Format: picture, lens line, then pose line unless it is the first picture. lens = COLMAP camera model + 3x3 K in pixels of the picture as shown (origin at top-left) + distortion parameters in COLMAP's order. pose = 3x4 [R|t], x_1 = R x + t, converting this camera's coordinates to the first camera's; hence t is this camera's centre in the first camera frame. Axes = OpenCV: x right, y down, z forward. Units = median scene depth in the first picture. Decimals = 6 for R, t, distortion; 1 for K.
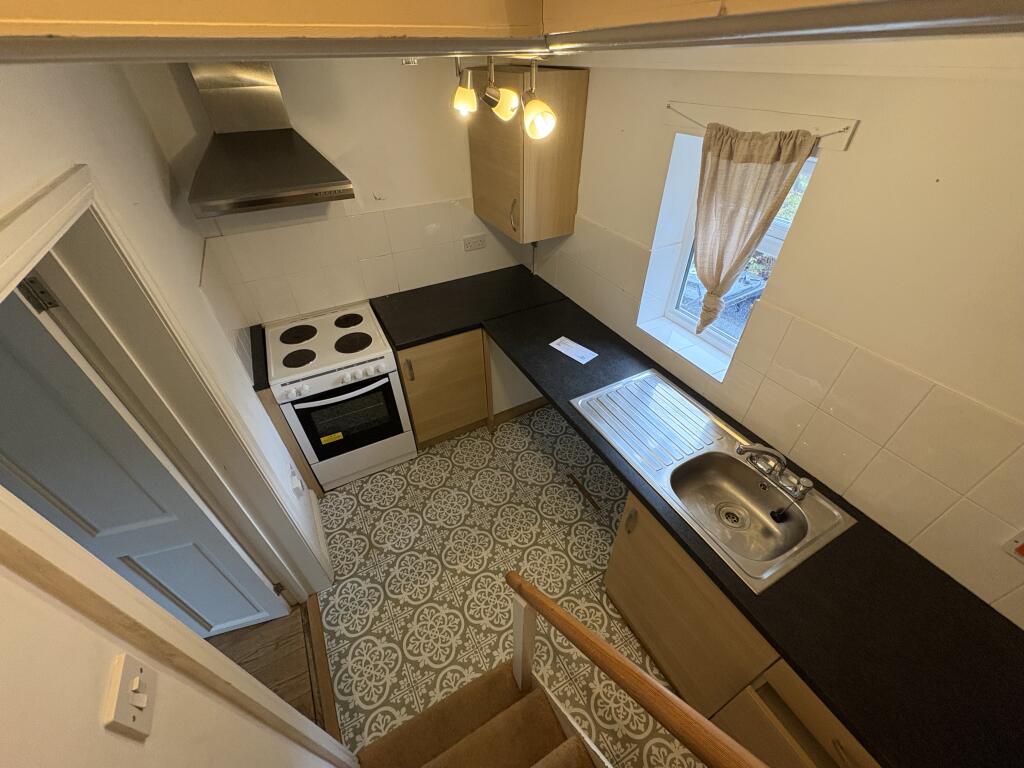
lens RADIAL K [[408.1, 0, 512.0], [0, 408.1, 384.1], [0, 0, 1]] dist [-0.001426, 0.000021]
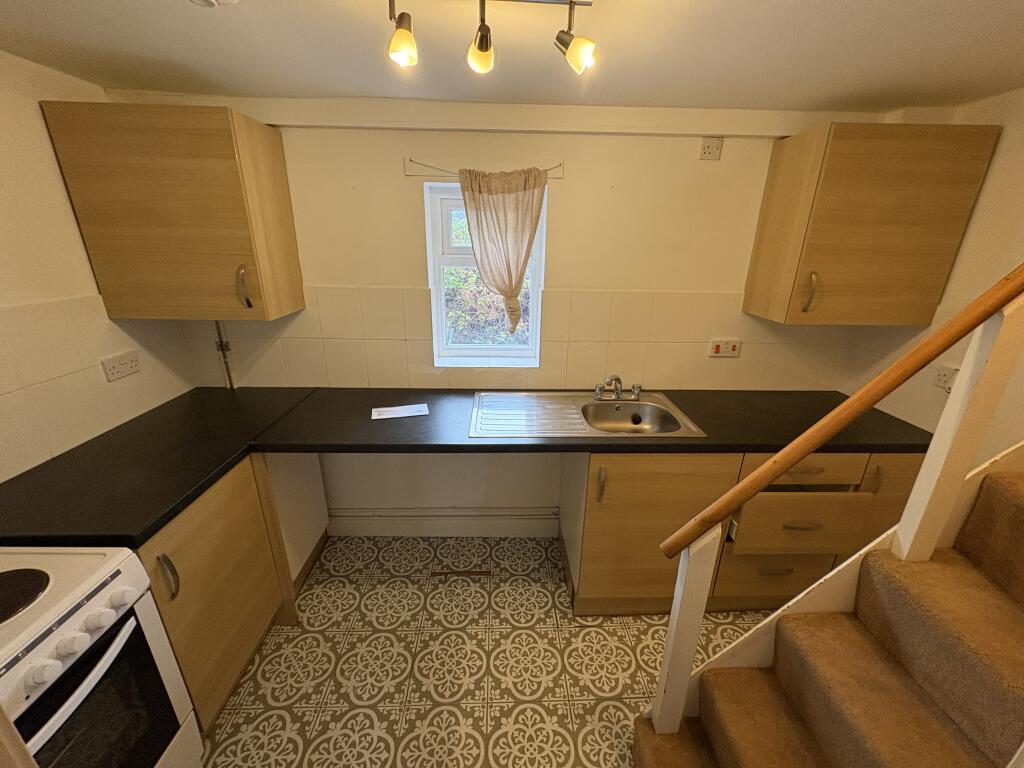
lens RADIAL K [[408.1, 0, 511.6], [0, 408.1, 384.3], [0, 0, 1]] dist [-0.001426, 0.000021]
pose [[0.443438, -0.281552, 0.850935, -0.446612], [0.553941, 0.832451, -0.013234, 0.008680], [-0.704636, 0.477236, 0.525103, 0.350460]]
